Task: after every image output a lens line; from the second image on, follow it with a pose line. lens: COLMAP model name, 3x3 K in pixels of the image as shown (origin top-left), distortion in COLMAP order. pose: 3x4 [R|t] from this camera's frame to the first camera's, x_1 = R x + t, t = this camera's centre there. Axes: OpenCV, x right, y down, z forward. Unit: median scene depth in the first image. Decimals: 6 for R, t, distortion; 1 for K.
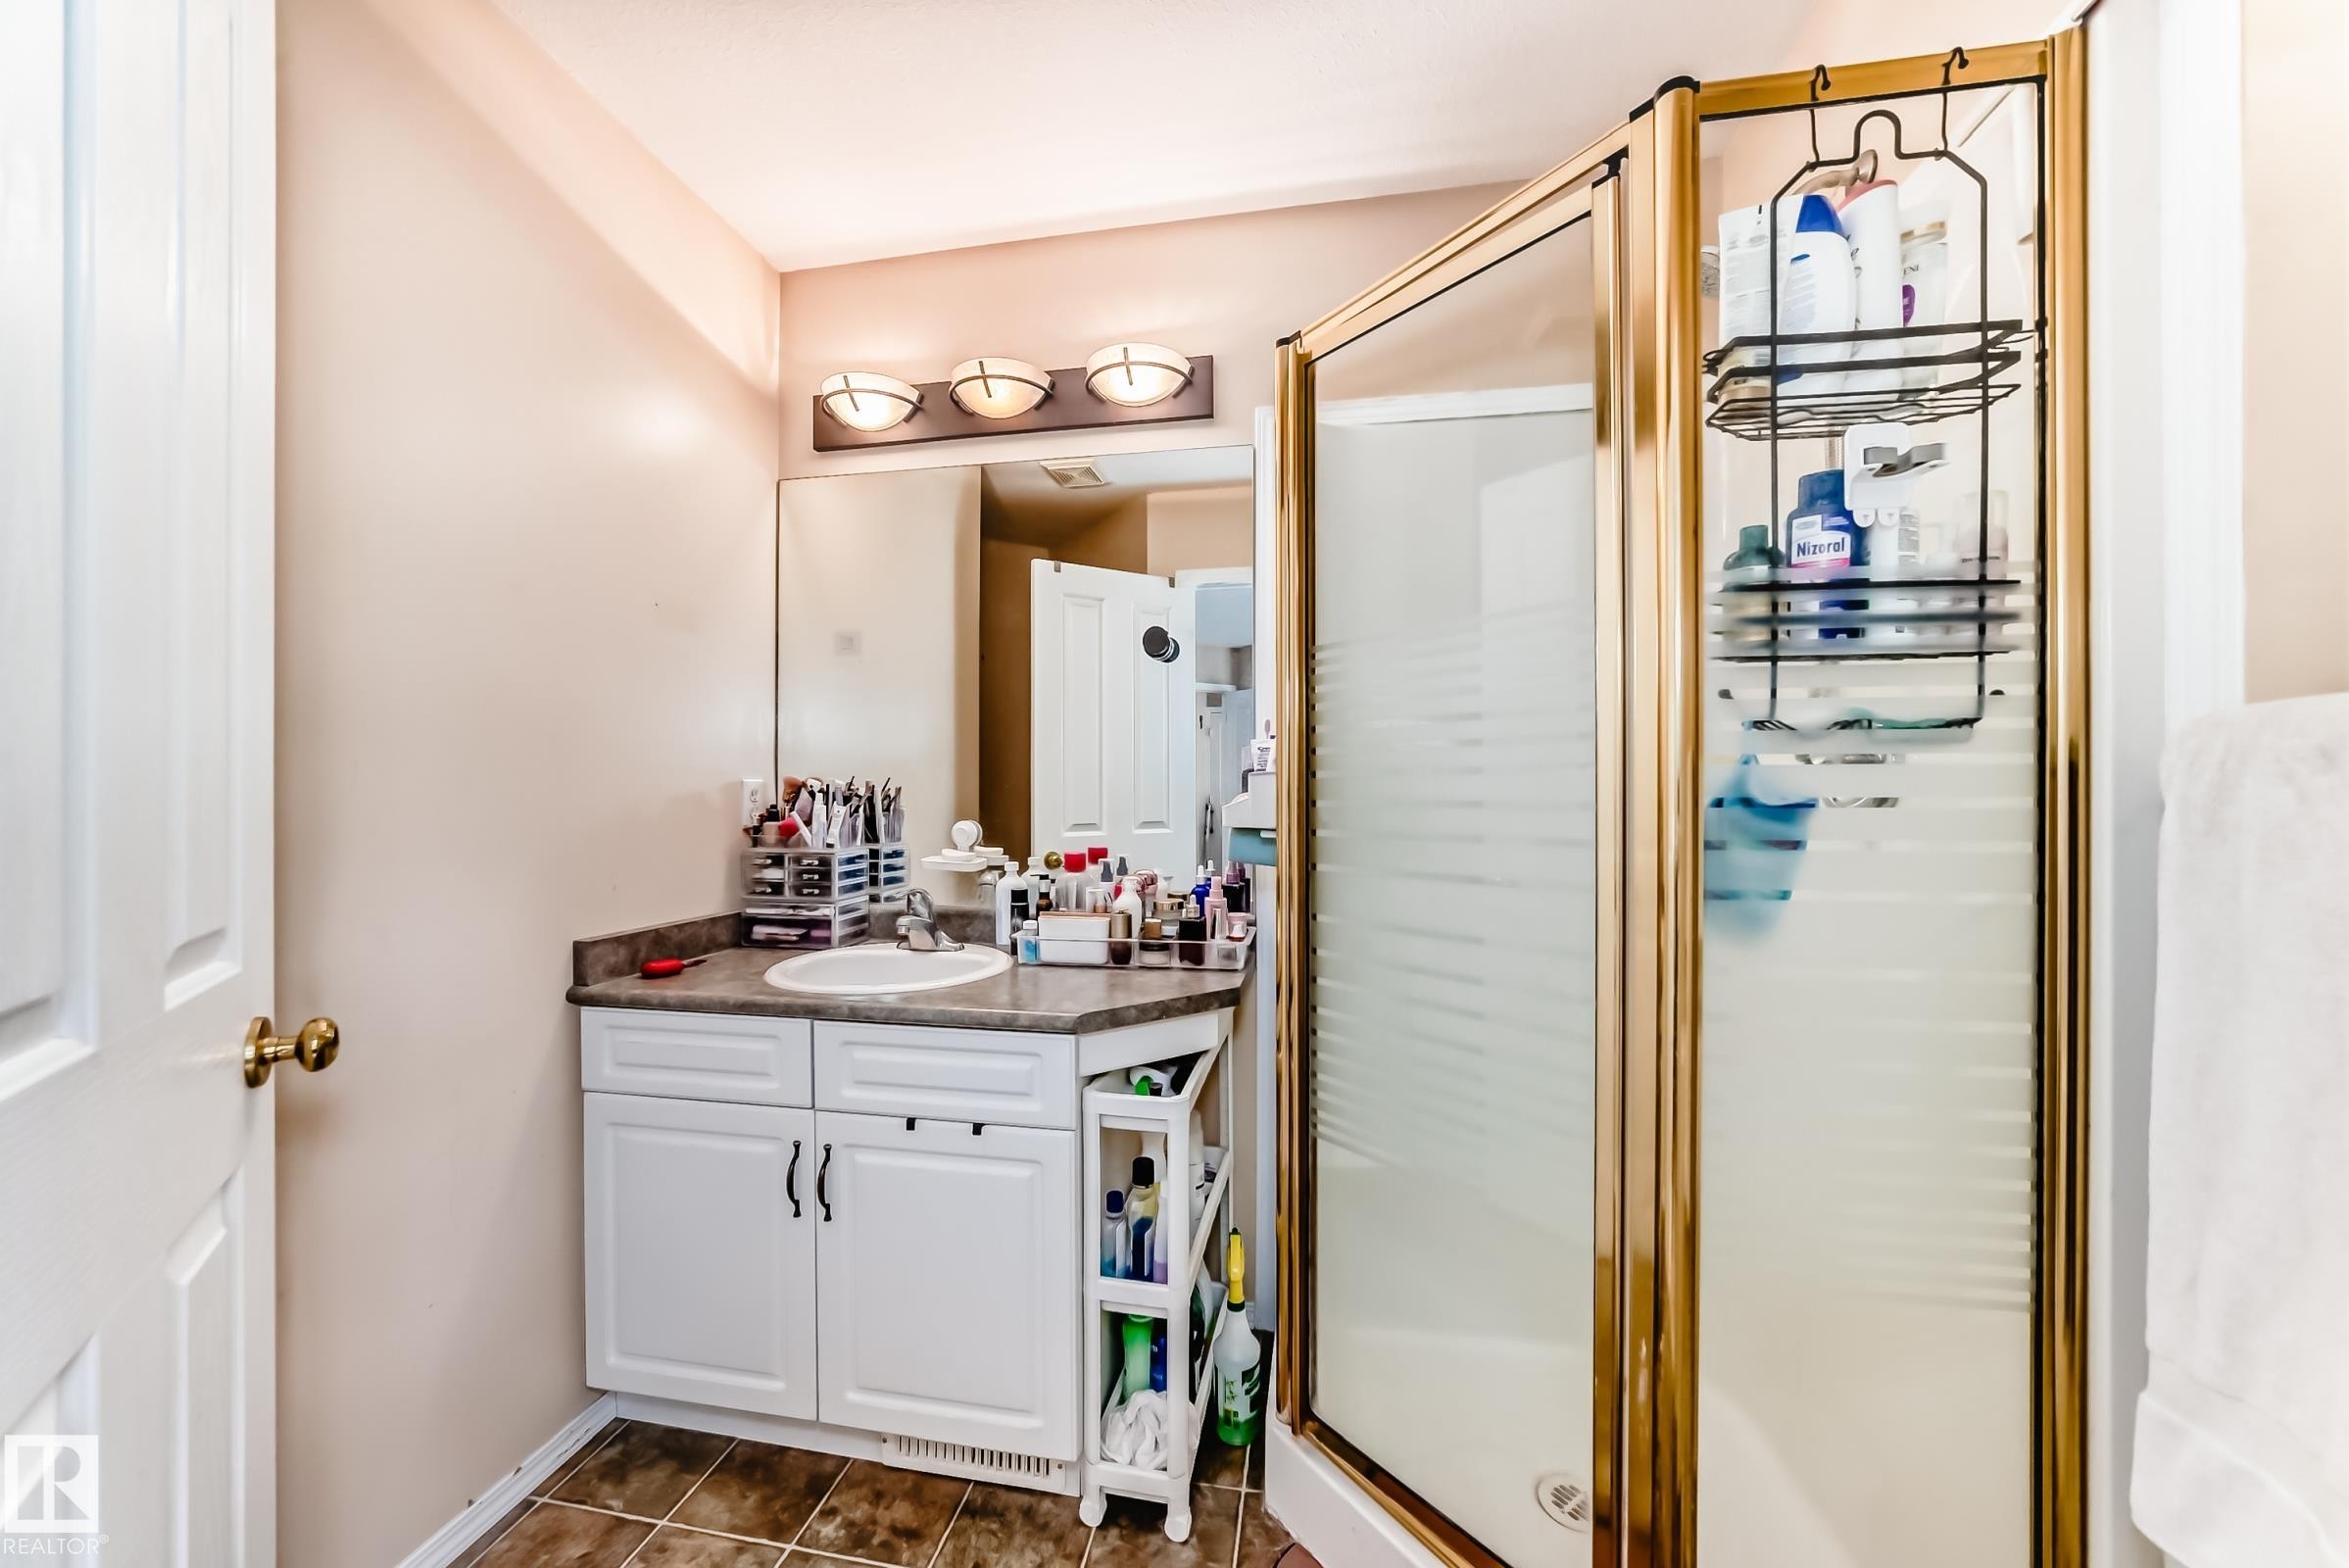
lens RADIAL K [[816.0, 0, 1186.6], [0, 816.0, 794.6], [0, 0, 1]] dist [-0.018493, 0.000154]
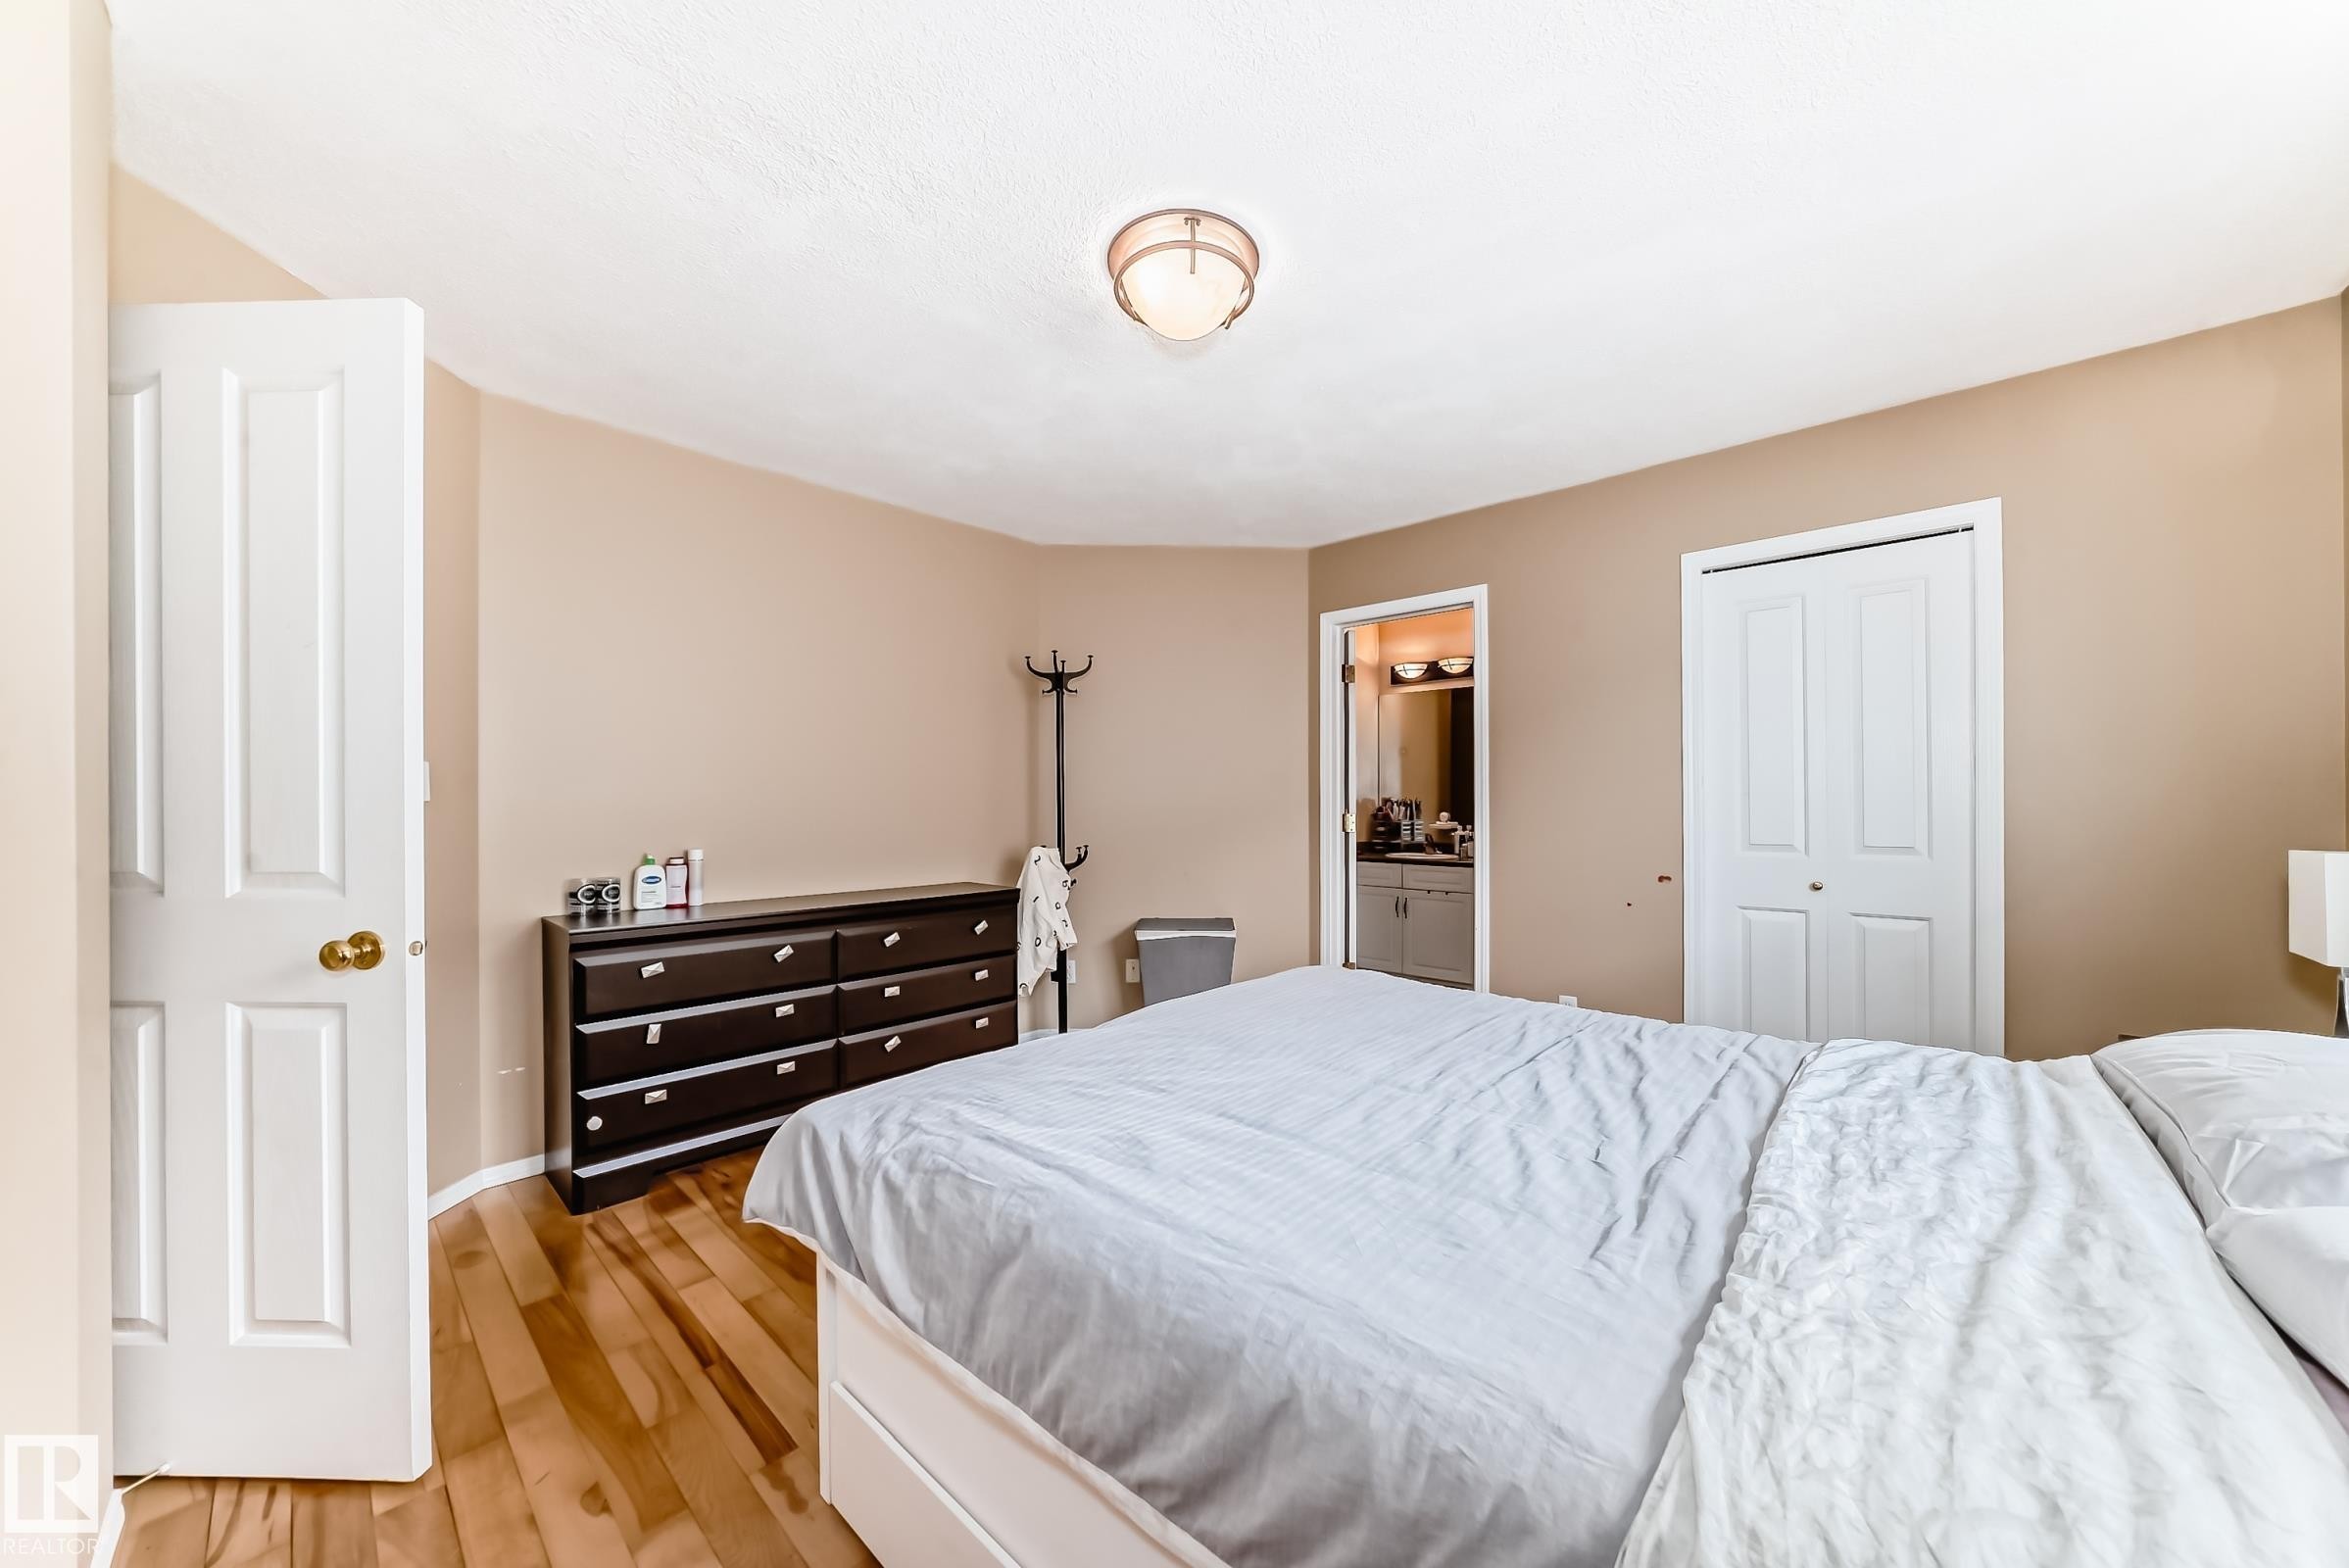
lens RADIAL K [[816.0, 0, 1186.6], [0, 816.0, 794.6], [0, 0, 1]] dist [-0.018493, 0.000154]
pose [[0.844468, -0.004440, -0.535587, 0.523622], [-0.001925, 0.999934, -0.011325, 0.005980], [0.535602, 0.010594, 0.844404, -1.999604]]
